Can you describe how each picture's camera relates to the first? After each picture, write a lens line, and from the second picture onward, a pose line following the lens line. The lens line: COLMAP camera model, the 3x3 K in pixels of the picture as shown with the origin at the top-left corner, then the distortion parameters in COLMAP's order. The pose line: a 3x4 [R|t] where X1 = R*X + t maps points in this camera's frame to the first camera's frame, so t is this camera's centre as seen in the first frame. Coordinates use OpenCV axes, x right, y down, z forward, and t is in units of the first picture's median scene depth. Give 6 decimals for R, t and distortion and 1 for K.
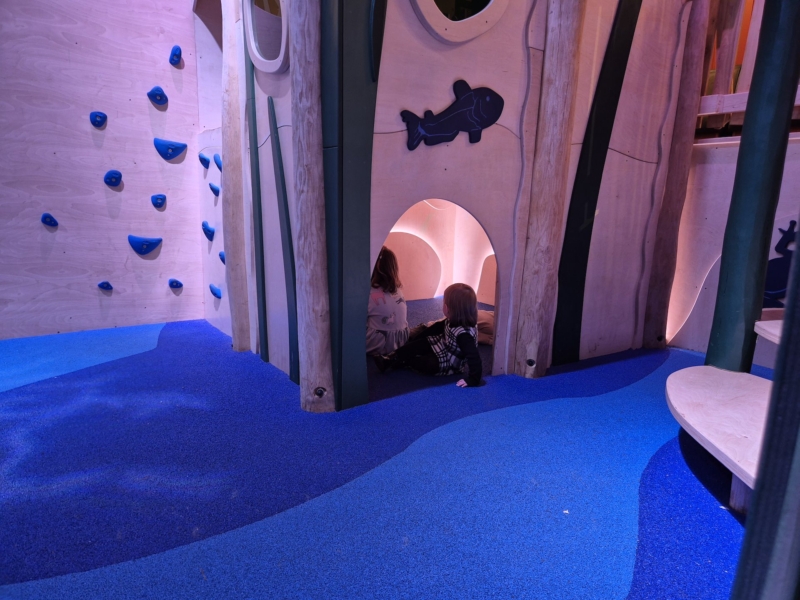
lens RADIAL K [[513.9, 0, 400.0], [0, 513.9, 300.0], [0, 0, 1]] dist [0.093838, -0.092255]
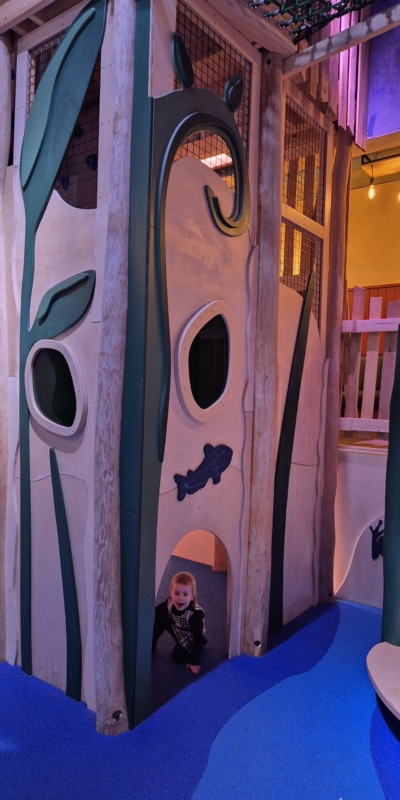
lens RADIAL K [[505.8, 0, 200.0], [0, 505.8, 400.0], [0, 0, 1]] dist [0.007577, 0.001458]
pose [[0.949691, 0.004487, 0.313156, -0.293455], [0.057280, 0.980543, -0.187760, -0.257729], [-0.307906, 0.196251, 0.930956, -0.240814]]
